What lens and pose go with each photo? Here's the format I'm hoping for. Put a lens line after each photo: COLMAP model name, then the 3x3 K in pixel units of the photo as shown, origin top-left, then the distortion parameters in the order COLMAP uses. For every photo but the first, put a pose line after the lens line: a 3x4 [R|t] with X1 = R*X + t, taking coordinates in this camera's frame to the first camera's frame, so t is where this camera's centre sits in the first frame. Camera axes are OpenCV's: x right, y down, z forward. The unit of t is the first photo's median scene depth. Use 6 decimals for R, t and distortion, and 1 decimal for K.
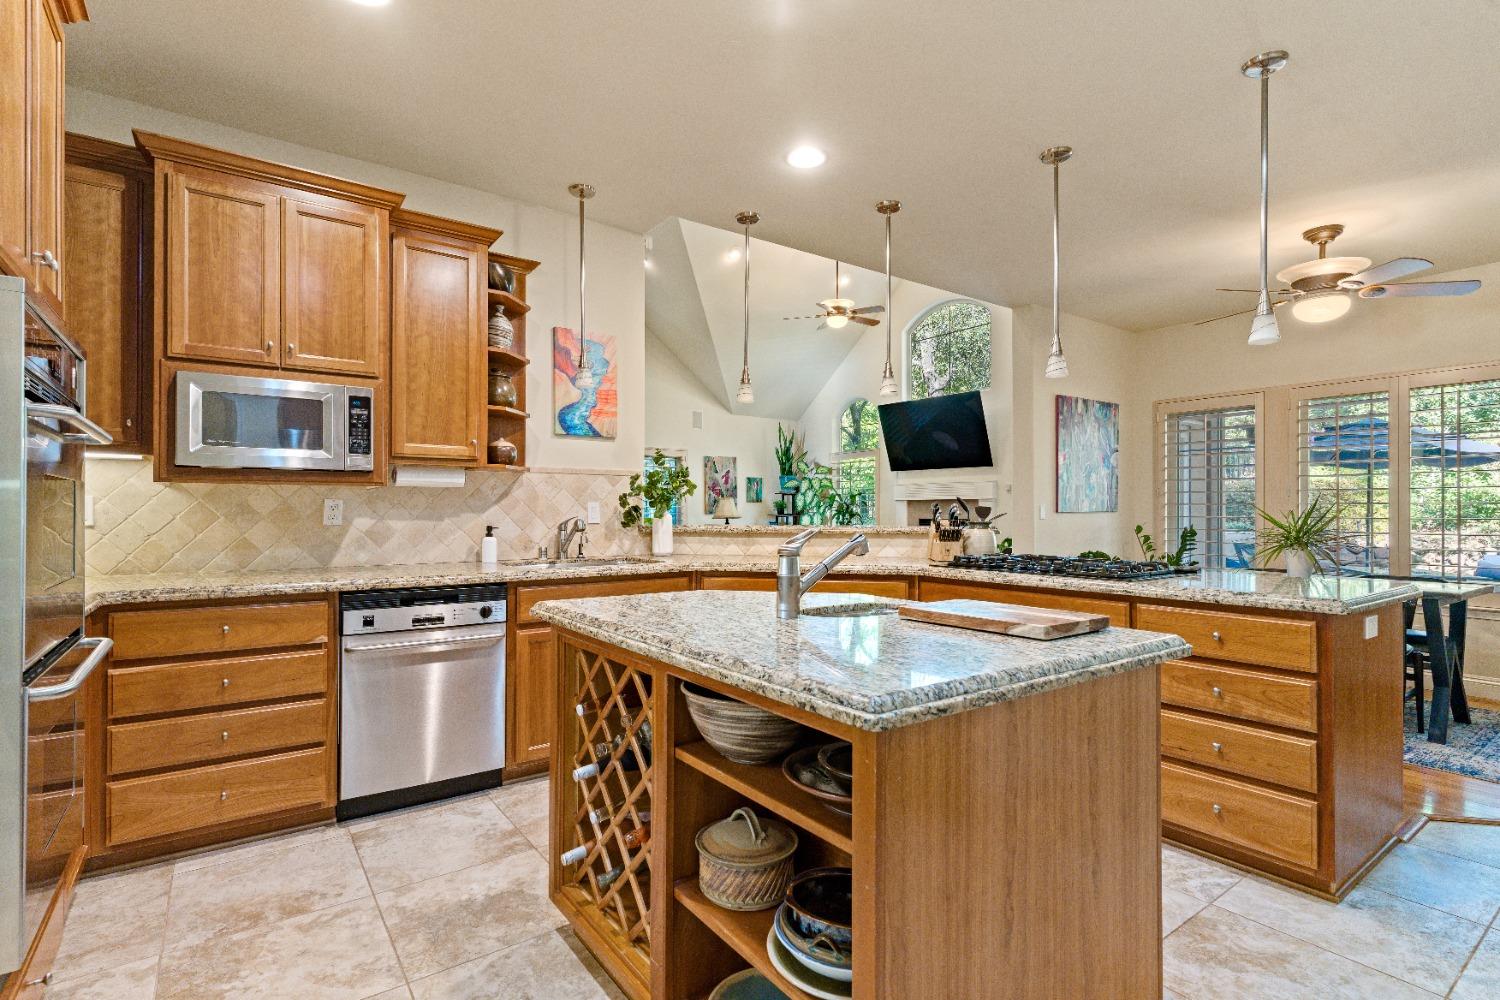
lens RADIAL K [[718.2, 0, 748.1], [0, 718.2, 508.0], [0, 0, 1]] dist [0.004983, -0.000901]
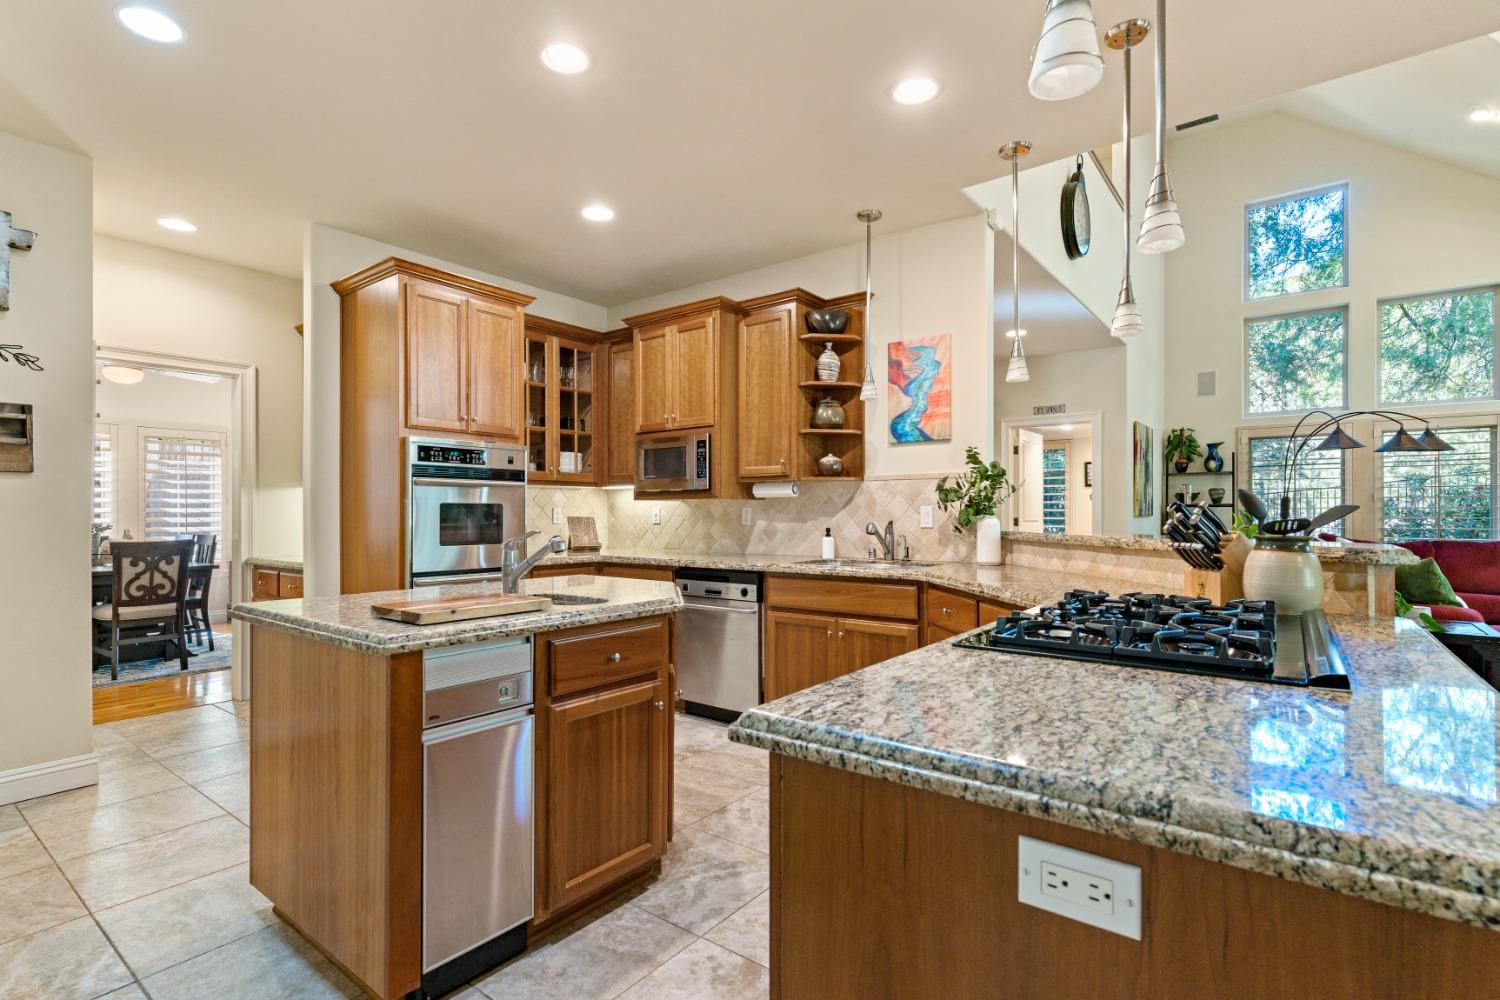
lens RADIAL K [[718.2, 0, 744.2], [0, 718.2, 507.3], [0, 0, 1]] dist [0.004983, -0.000901]
pose [[0.275487, -0.009427, -0.961259, 0.661500], [0.004612, 0.999953, -0.008484, 0.000245], [0.961294, -0.002096, 0.275518, 0.468261]]
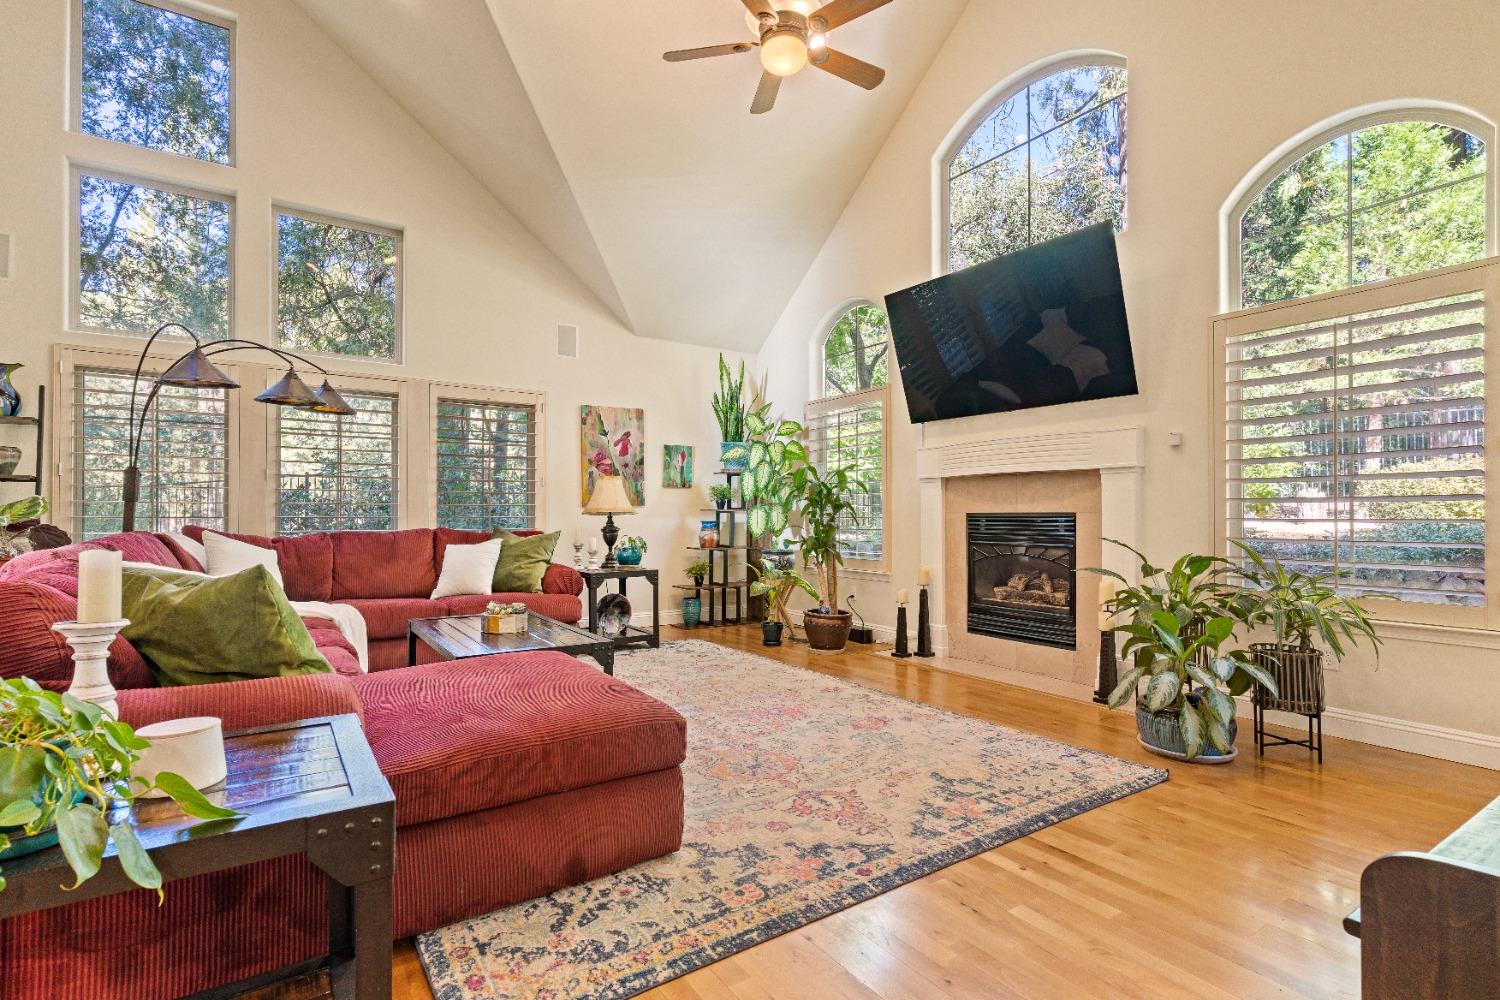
lens RADIAL K [[718.2, 0, 742.1], [0, 718.2, 506.0], [0, 0, 1]] dist [0.004983, -0.000901]
pose [[0.999043, -0.000558, -0.043736, 0.261223], [0.000189, 0.999964, -0.008445, 0.035883], [0.043739, 0.008429, 0.999007, 1.246507]]
